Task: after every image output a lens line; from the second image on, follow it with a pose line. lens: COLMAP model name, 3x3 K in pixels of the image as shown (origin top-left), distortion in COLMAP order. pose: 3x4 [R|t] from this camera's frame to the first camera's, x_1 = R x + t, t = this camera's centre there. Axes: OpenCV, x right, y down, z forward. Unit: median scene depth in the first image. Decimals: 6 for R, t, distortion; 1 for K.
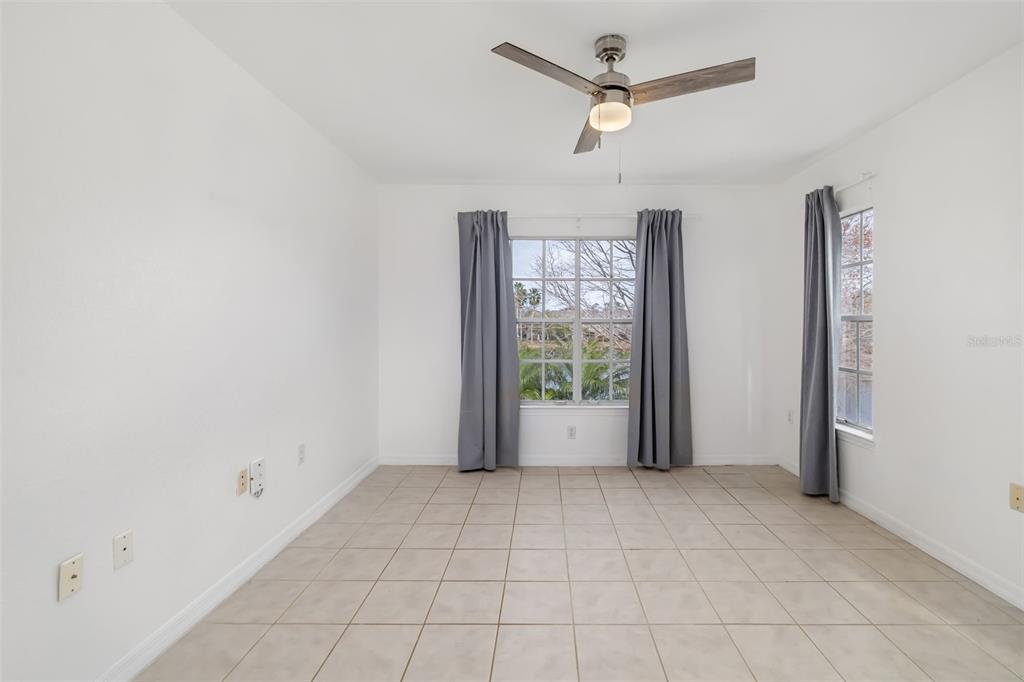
lens RADIAL K [[471.5, 0, 512.1], [0, 471.5, 319.3], [0, 0, 1]] dist [-0.003198, -0.000388]
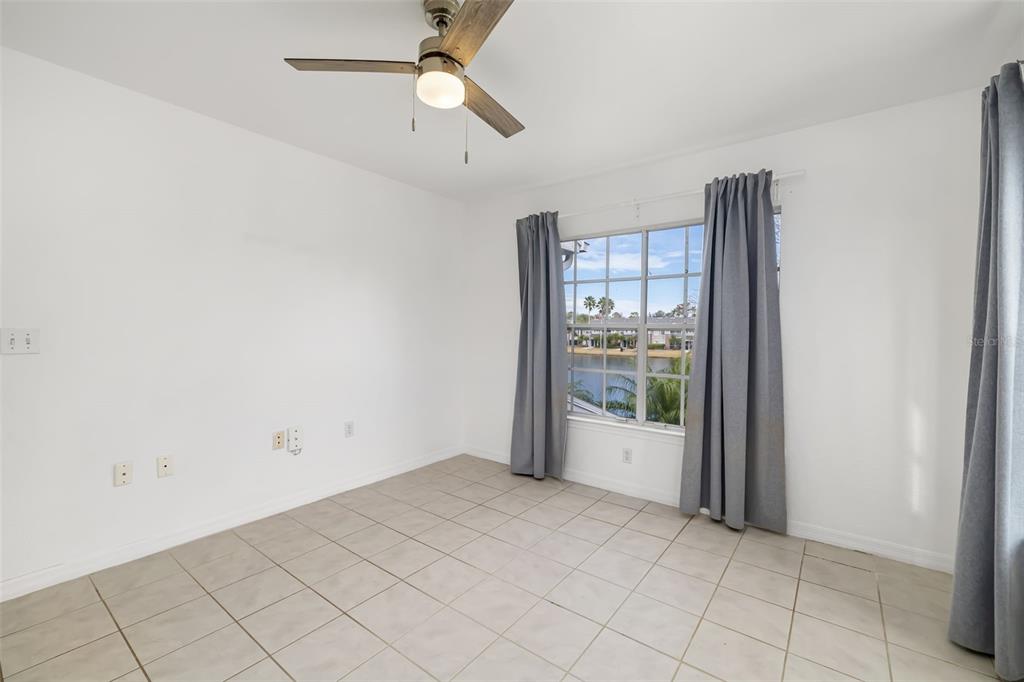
lens RADIAL K [[435.8, 0, 511.6], [0, 435.8, 330.6], [0, 0, 1]] dist [-0.000793, -0.000059]
pose [[0.793379, 0.008556, -0.608668, 0.453741], [-0.004177, 0.999954, 0.008613, 0.004735], [0.608714, -0.004291, 0.793378, 0.245073]]
